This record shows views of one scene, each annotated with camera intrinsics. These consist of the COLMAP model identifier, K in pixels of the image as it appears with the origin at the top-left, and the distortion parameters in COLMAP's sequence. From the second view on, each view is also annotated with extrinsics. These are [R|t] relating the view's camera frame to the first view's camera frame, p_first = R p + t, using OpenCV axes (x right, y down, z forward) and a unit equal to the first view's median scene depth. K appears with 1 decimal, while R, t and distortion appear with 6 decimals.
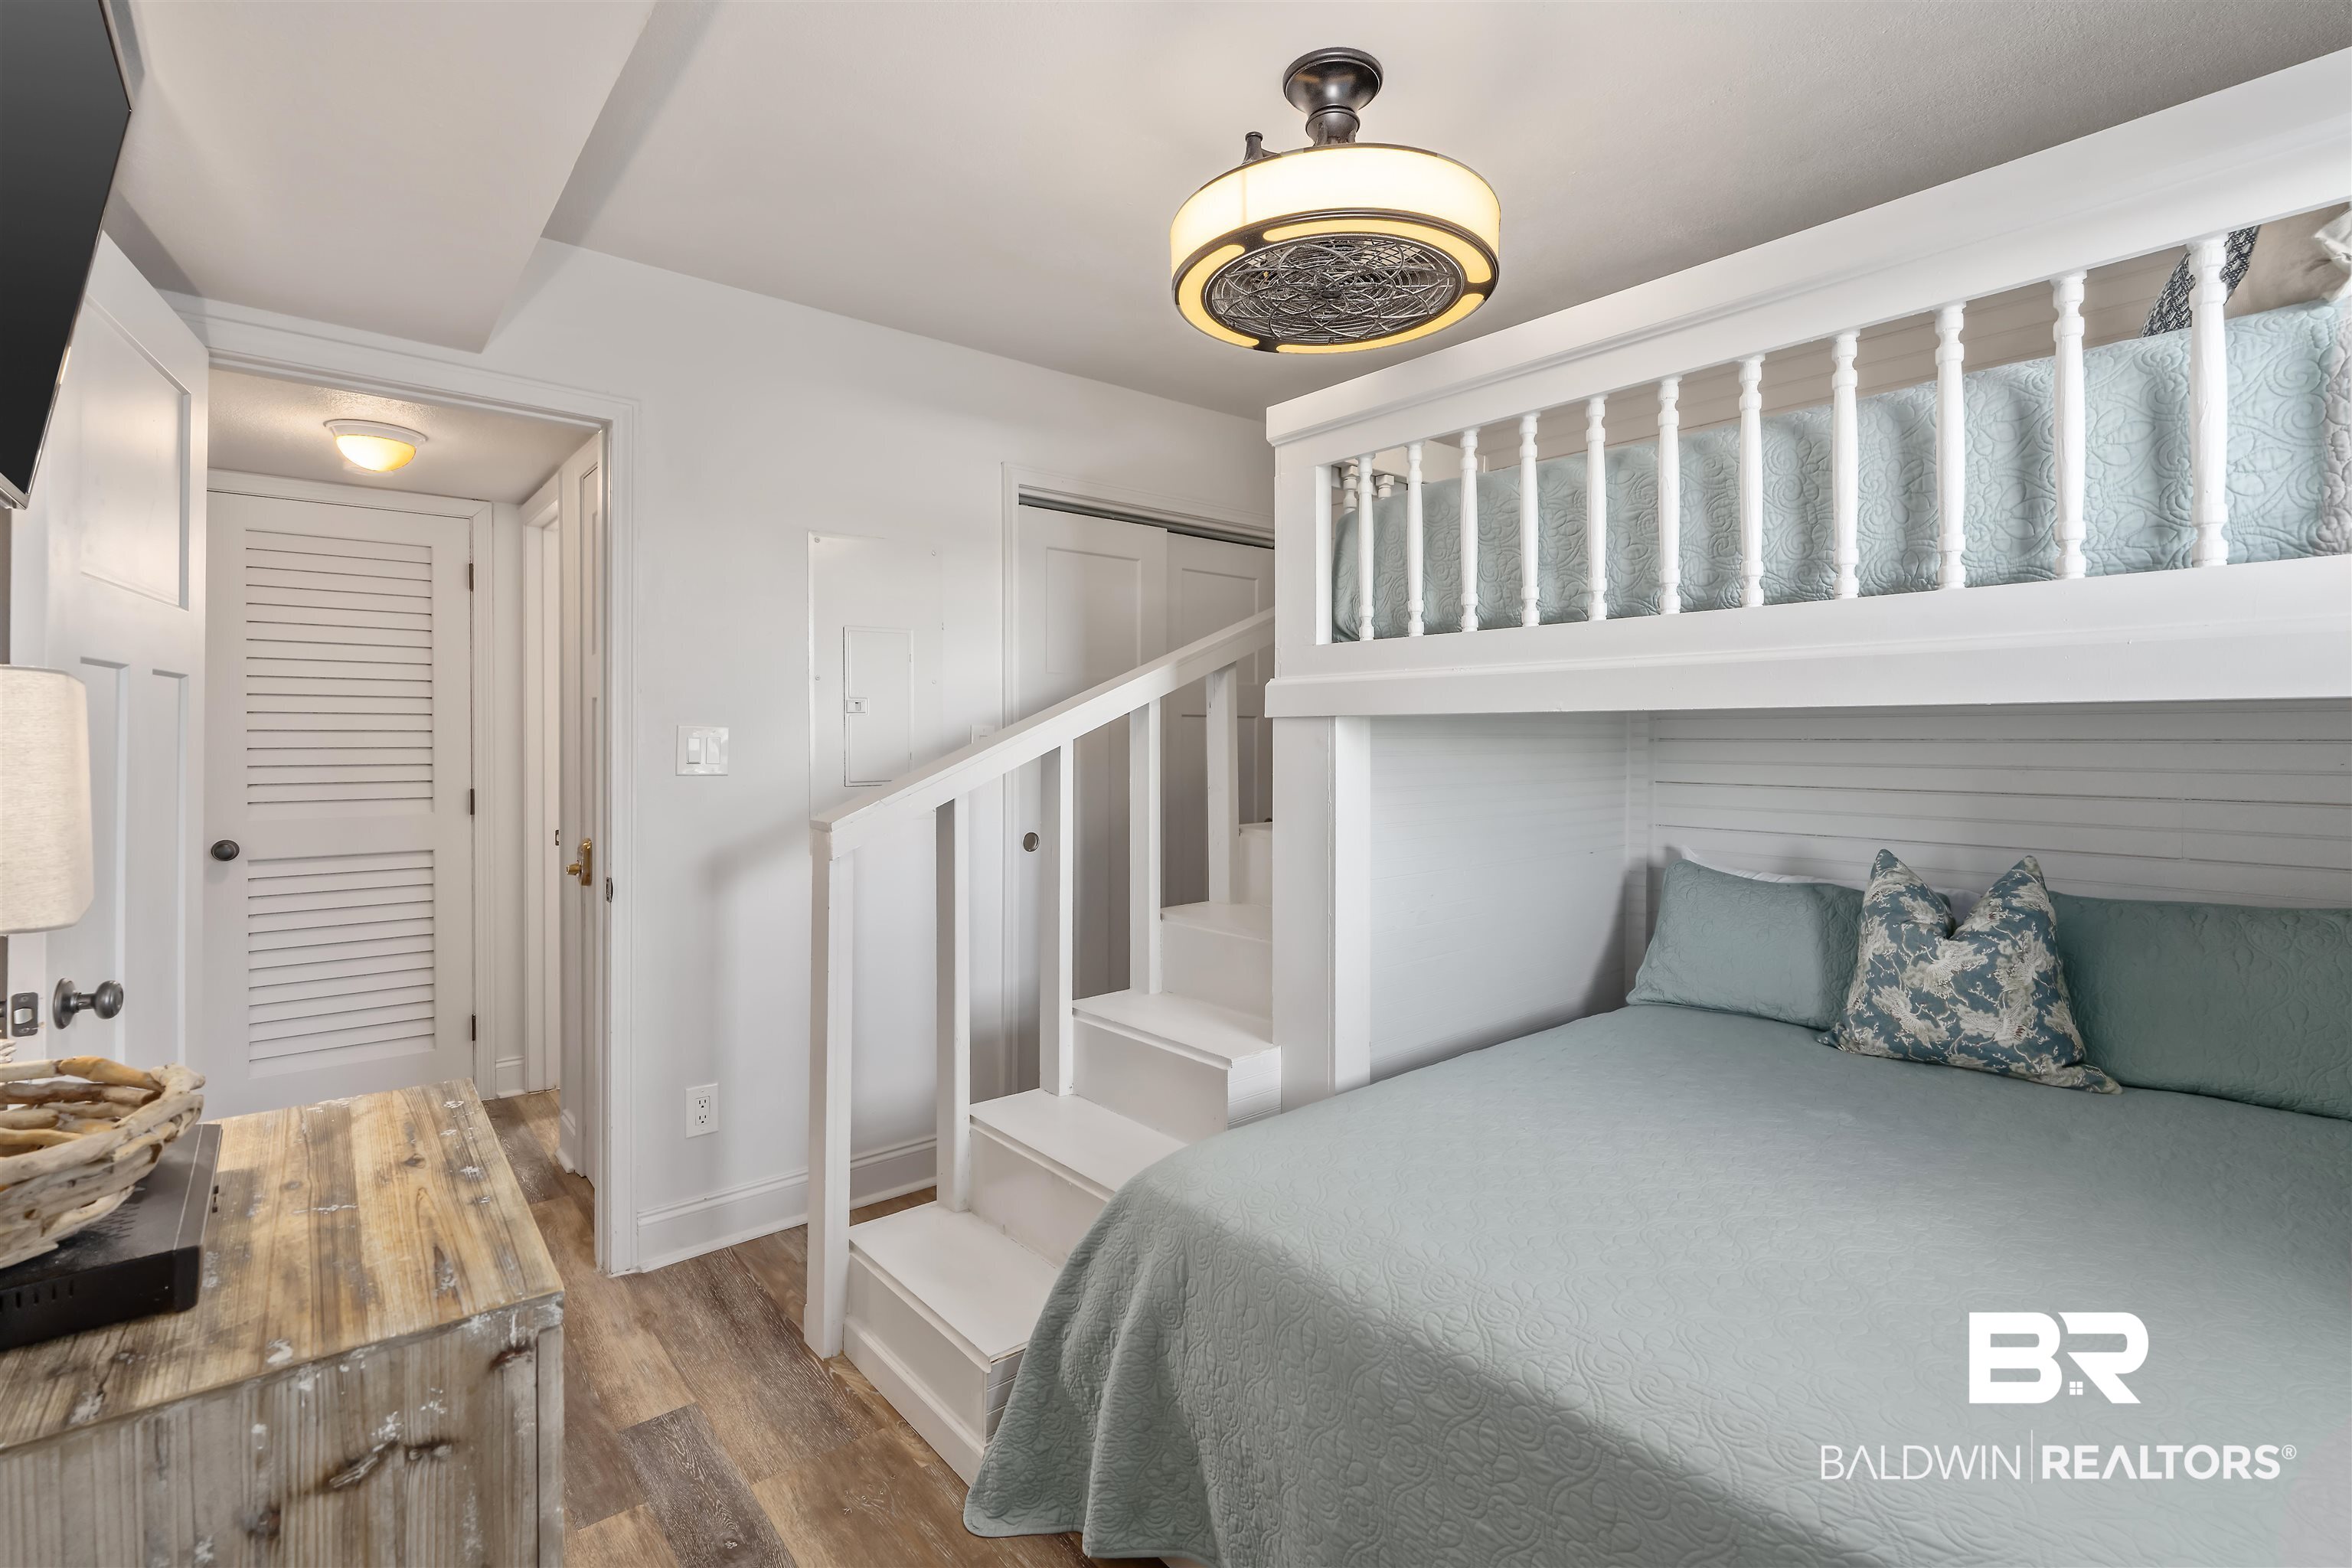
lens RADIAL K [[1073.7, 0, 1171.5], [0, 1073.7, 761.9], [0, 0, 1]] dist [-0.003196, -0.000279]
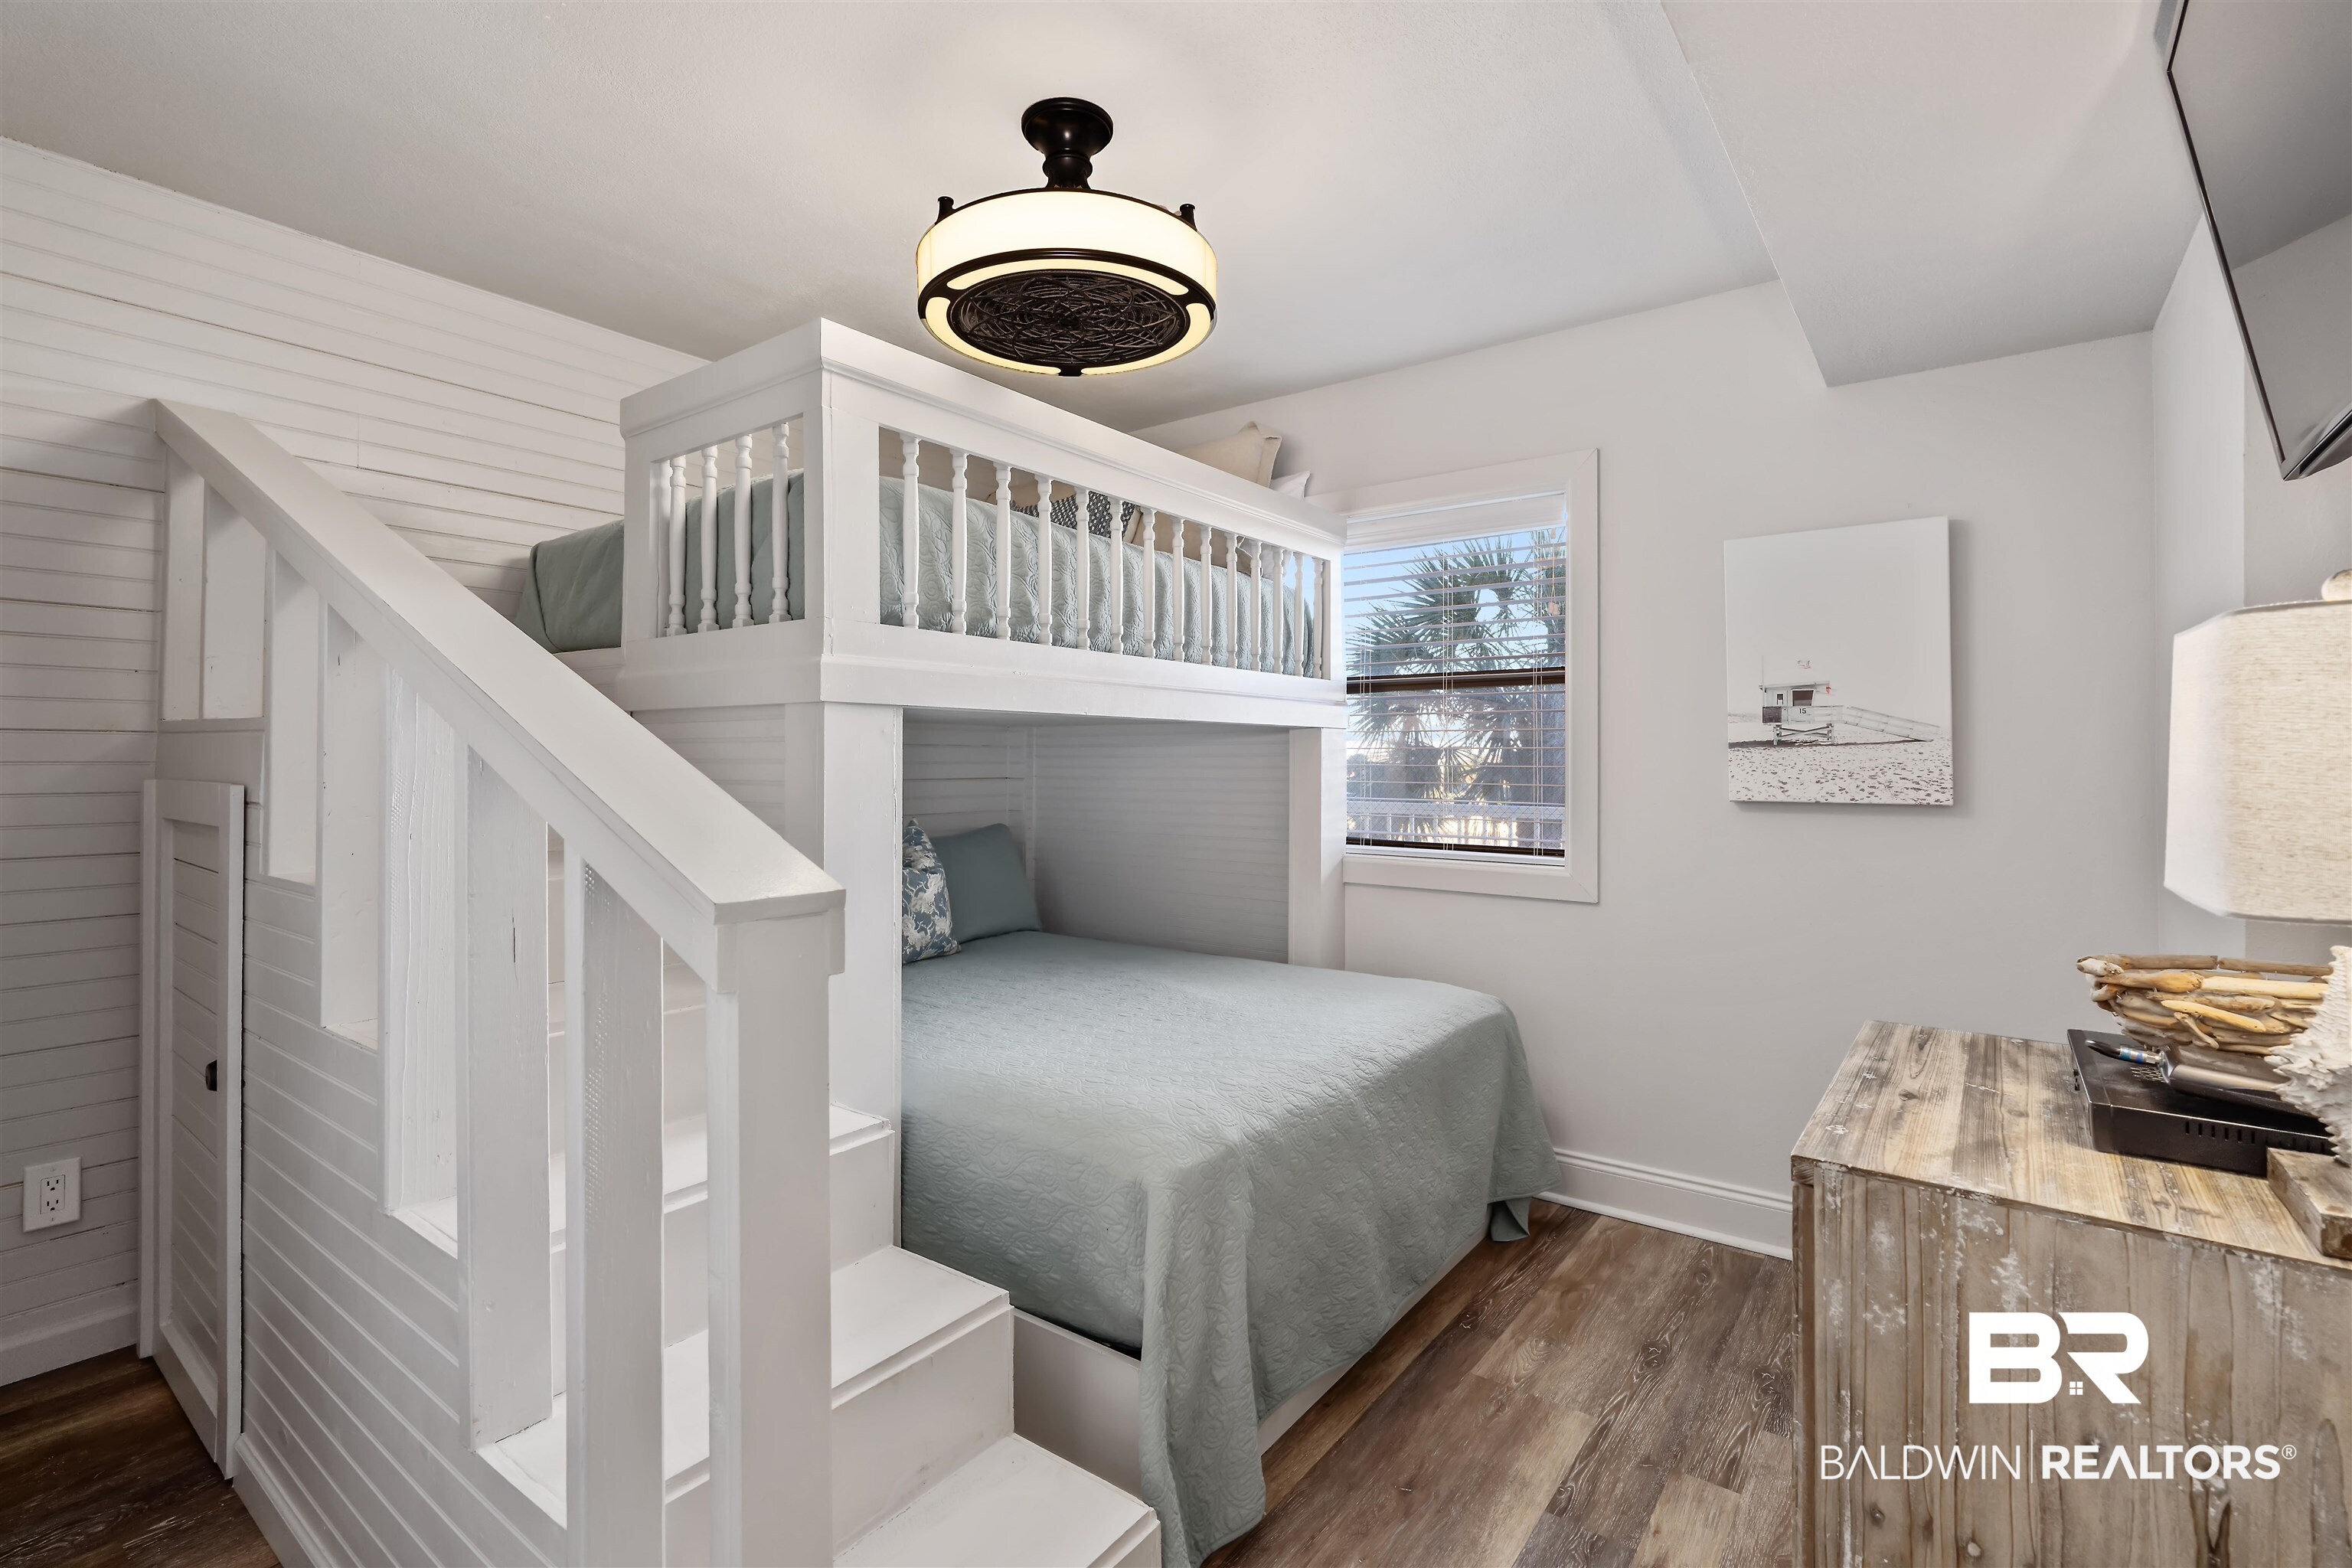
lens RADIAL K [[1073.7, 0, 1170.2], [0, 1073.7, 764.1], [0, 0, 1]] dist [-0.003196, -0.000279]
pose [[-0.231611, -0.004397, 0.972799, -1.493905], [0.018843, 0.999782, 0.009006, 0.007003], [-0.972626, 0.020417, -0.231477, 1.852857]]
